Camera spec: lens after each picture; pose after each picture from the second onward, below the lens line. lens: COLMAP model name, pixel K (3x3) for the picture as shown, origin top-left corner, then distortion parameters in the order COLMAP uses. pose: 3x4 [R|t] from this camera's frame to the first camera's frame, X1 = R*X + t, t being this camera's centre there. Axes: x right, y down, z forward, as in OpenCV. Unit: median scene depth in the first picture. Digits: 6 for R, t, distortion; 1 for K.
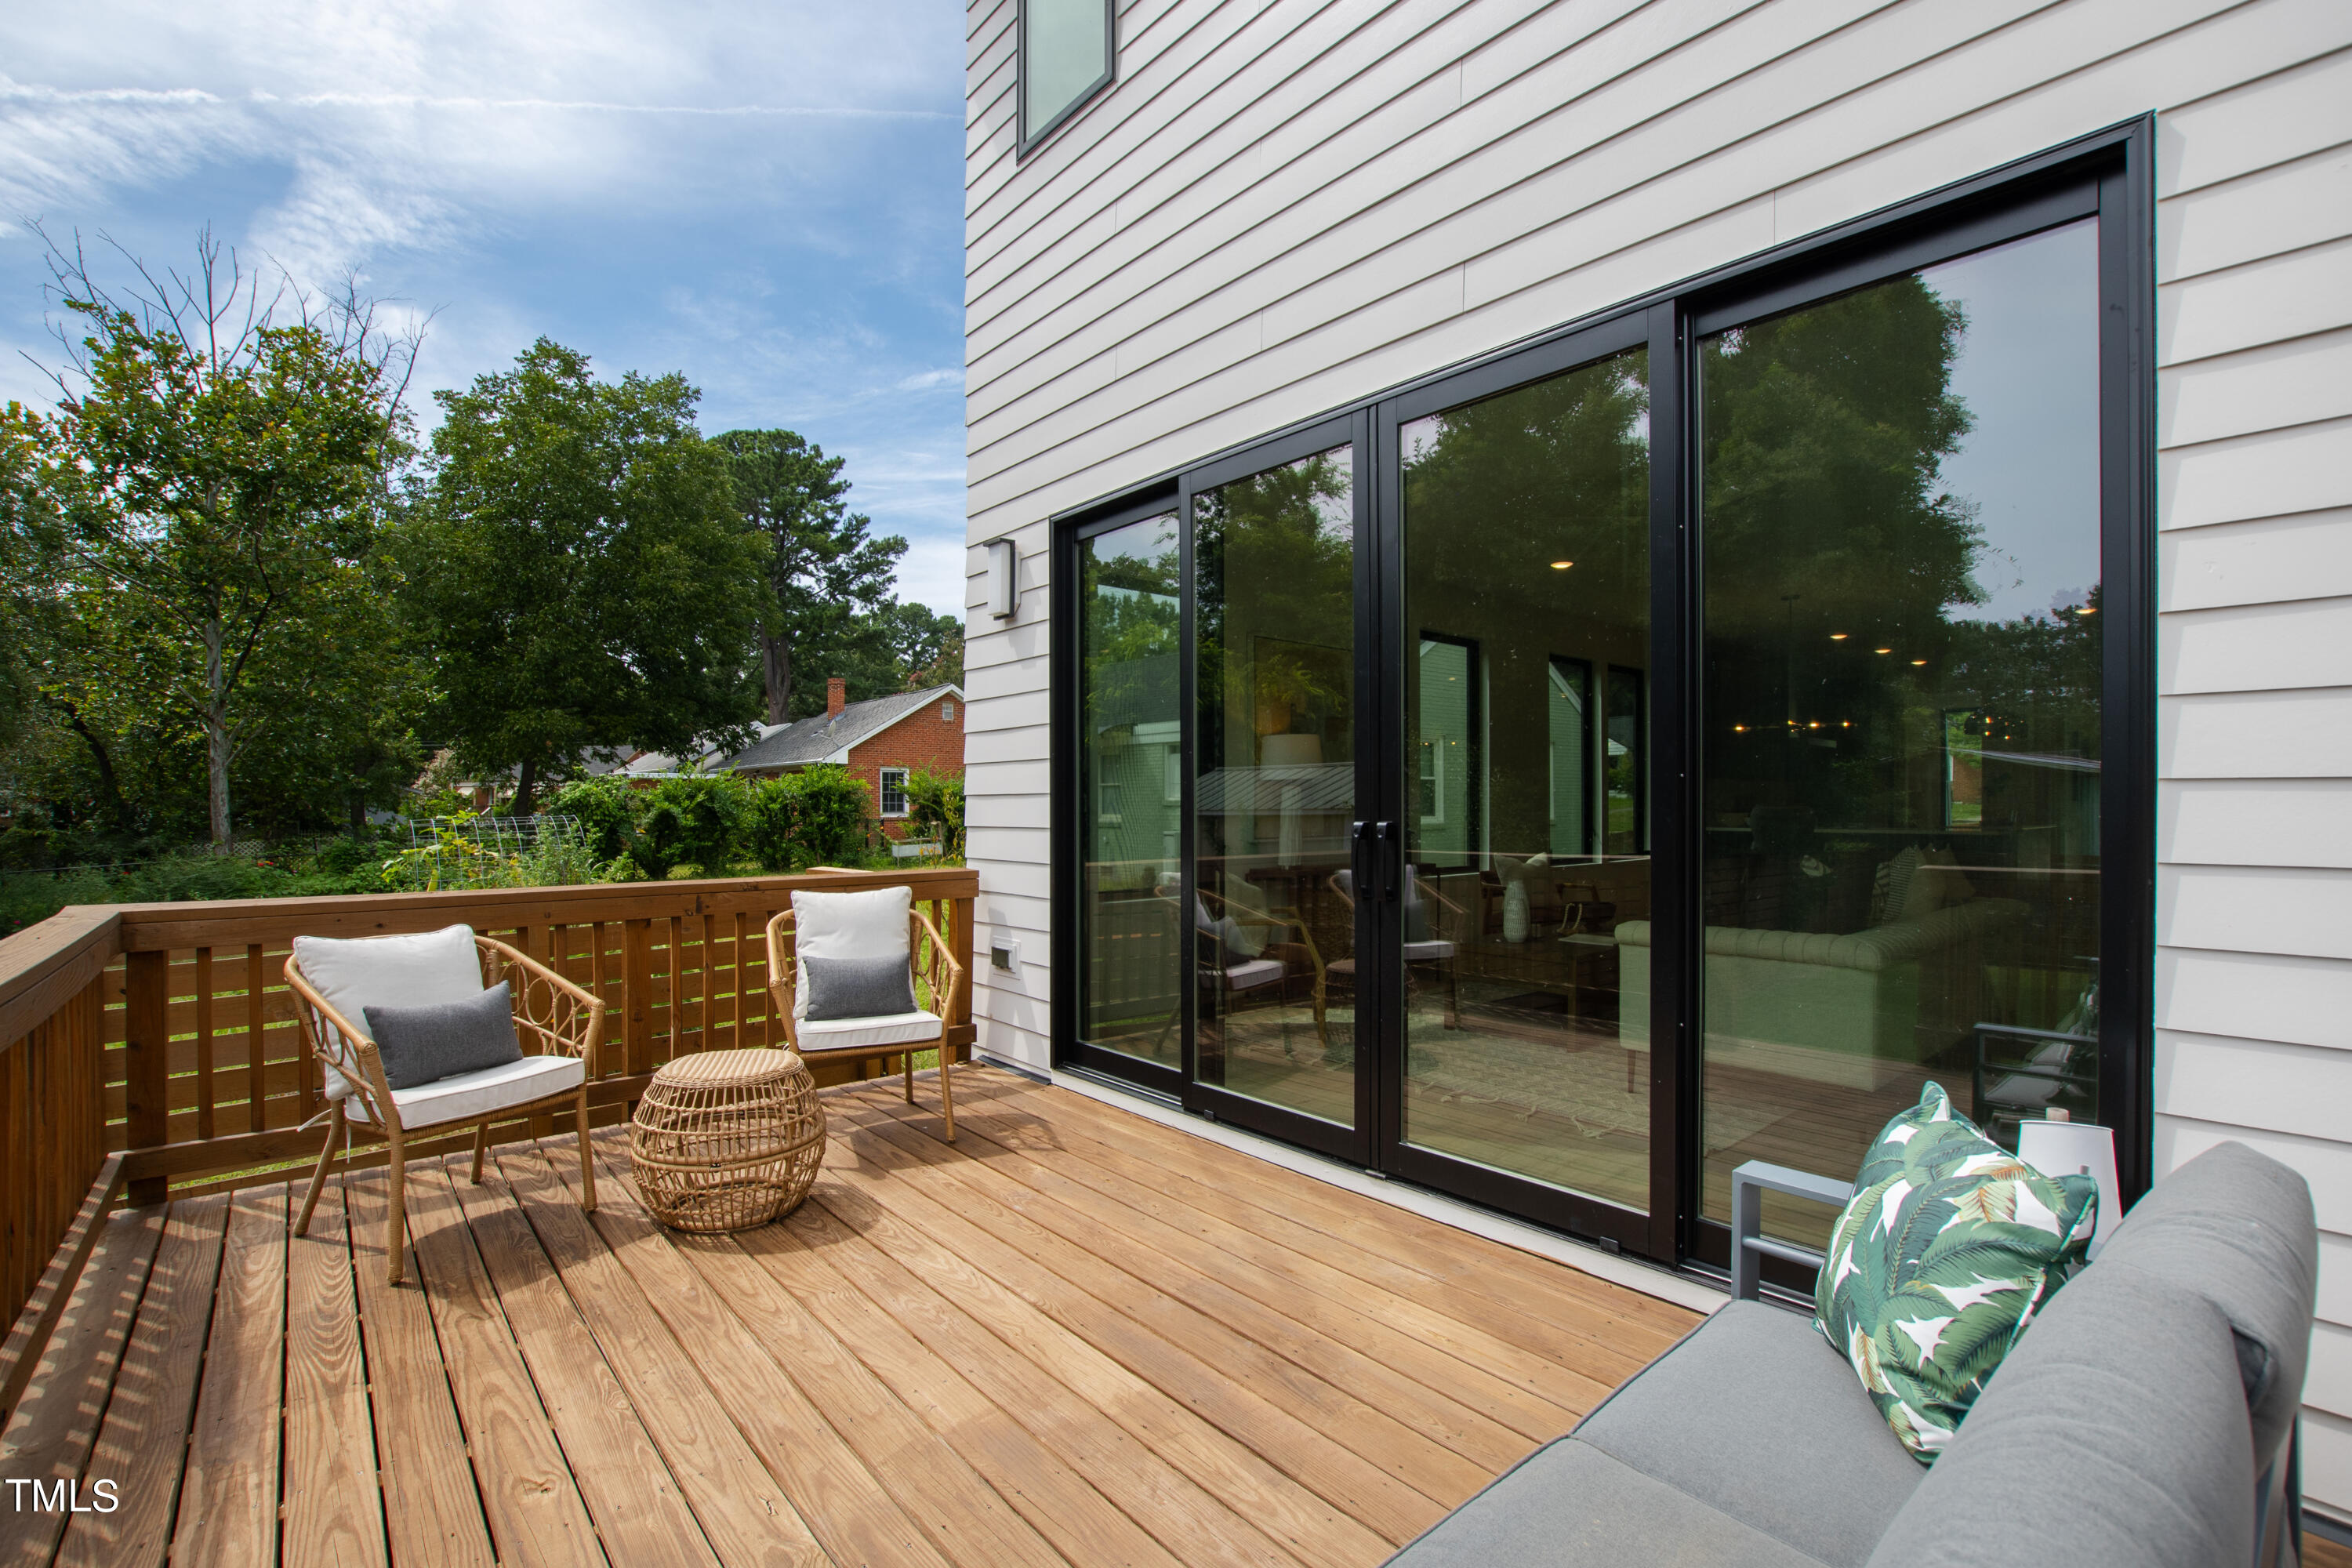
lens RADIAL K [[1026.2, 0, 1172.9], [0, 1026.2, 792.5], [0, 0, 1]] dist [0.002144, 0.000021]
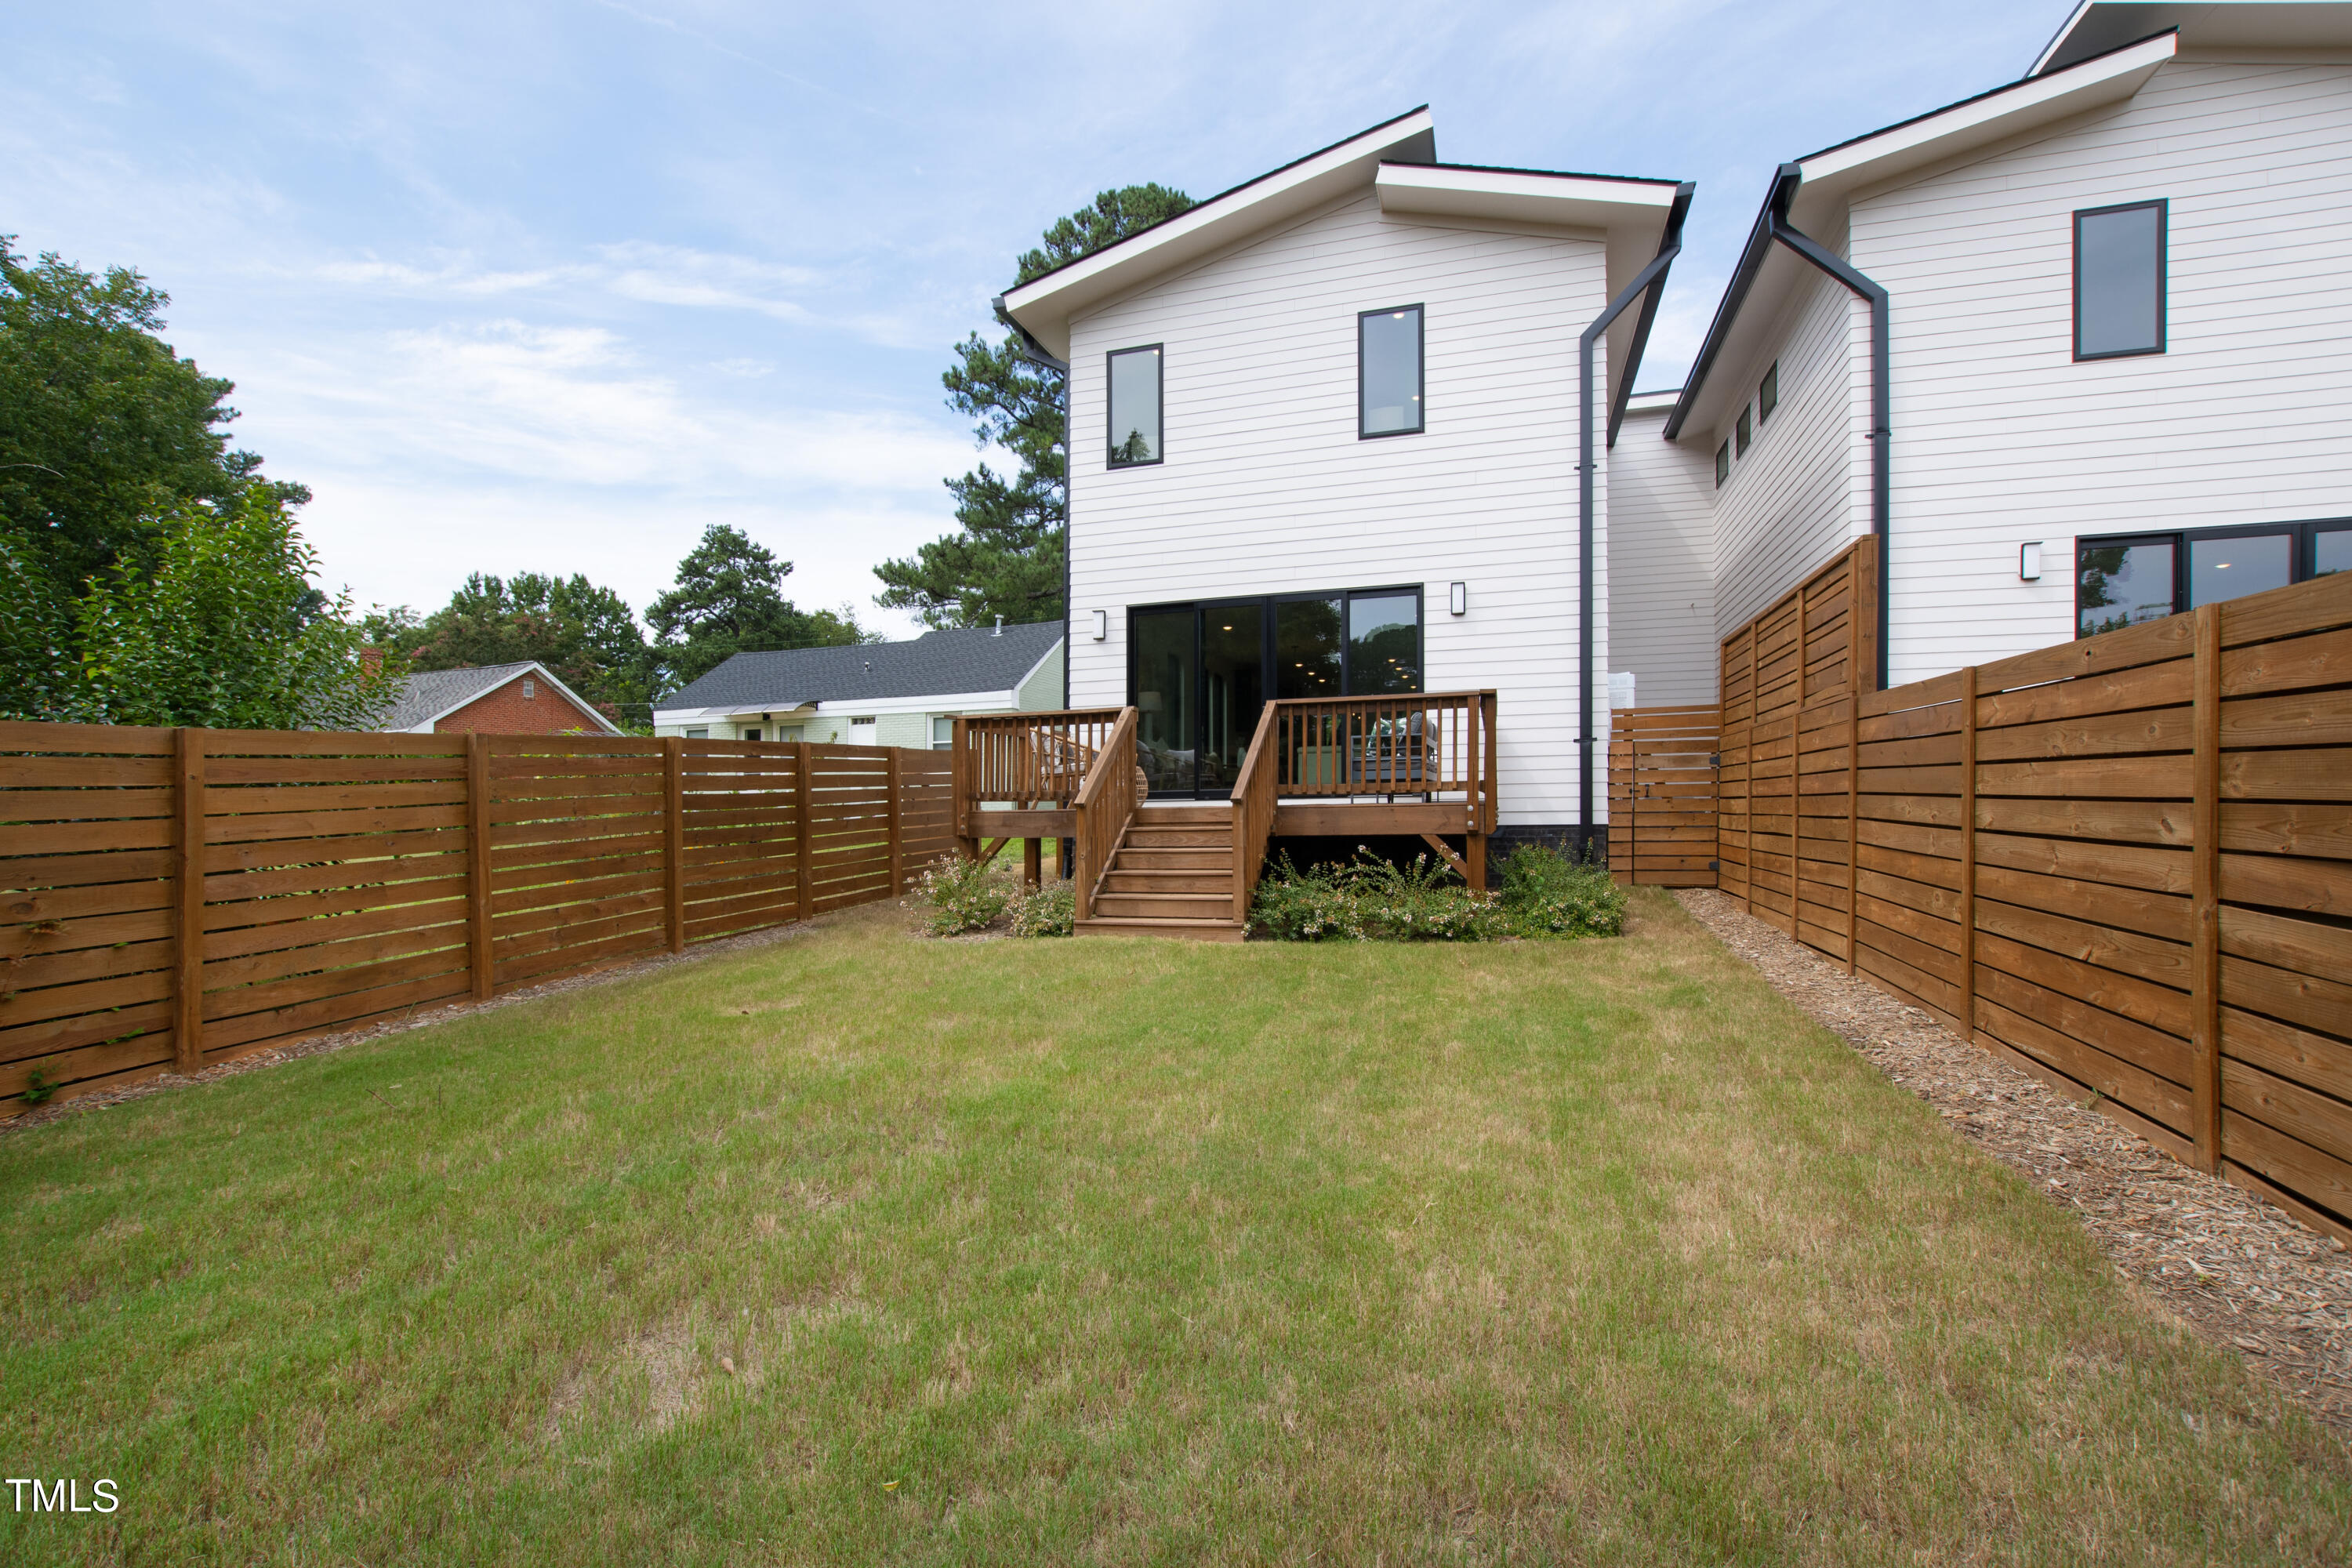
lens RADIAL K [[1026.2, 0, 1172.9], [0, 1026.2, 792.5], [0, 0, 1]] dist [0.002144, 0.000021]
pose [[0.851757, -0.005160, 0.523911, -0.227914], [0.009538, 0.999938, -0.005659, 0.040071], [-0.523850, 0.009817, 0.851754, -0.222930]]
